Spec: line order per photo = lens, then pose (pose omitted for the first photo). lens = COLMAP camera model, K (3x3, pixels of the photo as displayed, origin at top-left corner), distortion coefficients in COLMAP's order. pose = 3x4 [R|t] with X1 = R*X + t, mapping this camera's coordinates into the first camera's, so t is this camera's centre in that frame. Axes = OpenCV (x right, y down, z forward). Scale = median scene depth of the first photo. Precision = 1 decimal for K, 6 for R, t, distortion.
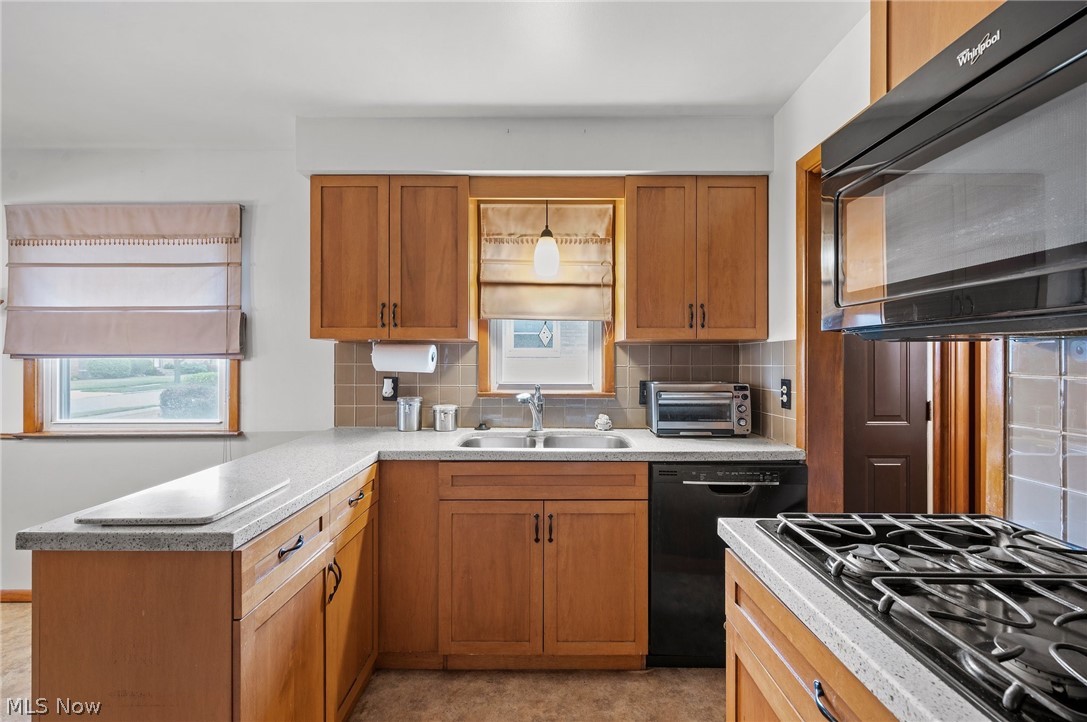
lens RADIAL K [[479.2, 0, 543.9], [0, 479.2, 359.5], [0, 0, 1]] dist [-0.002215, 0.000245]
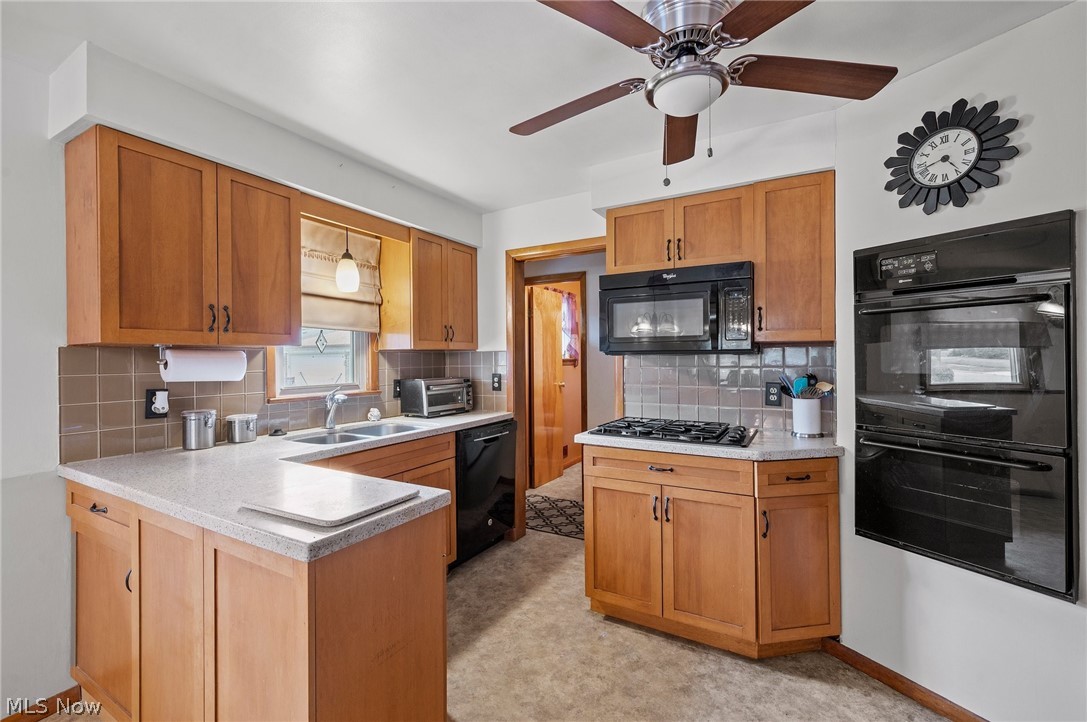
lens RADIAL K [[462.3, 0, 543.4], [0, 462.3, 357.0], [0, 0, 1]] dist [0.004517, -0.000107]
pose [[0.492505, -0.002697, 0.870305, -0.778594], [0.007532, 0.999971, -0.001163, -0.013883], [-0.870277, 0.007128, 0.492511, 0.037254]]
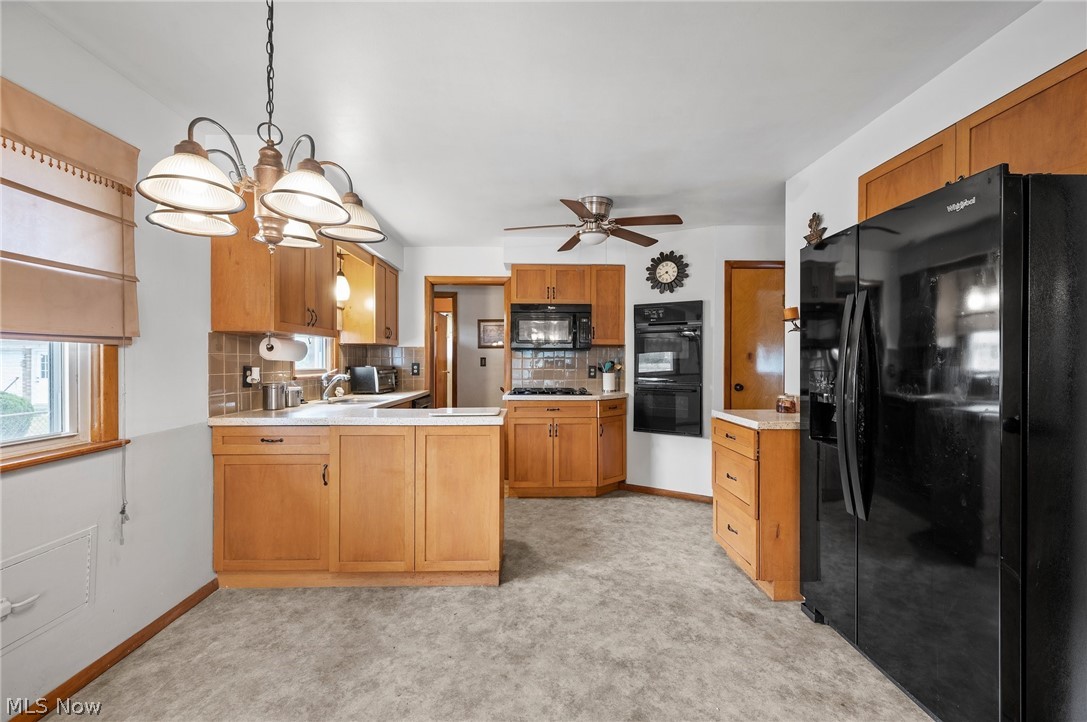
lens RADIAL K [[433.0, 0, 547.7], [0, 433.0, 362.7], [0, 0, 1]] dist [0.002052, 0.000164]
pose [[-0.036502, -0.003658, 0.999327, -1.540056], [-0.001563, 0.999992, 0.003603, 0.027943], [-0.999332, -0.001431, -0.036507, 0.385424]]
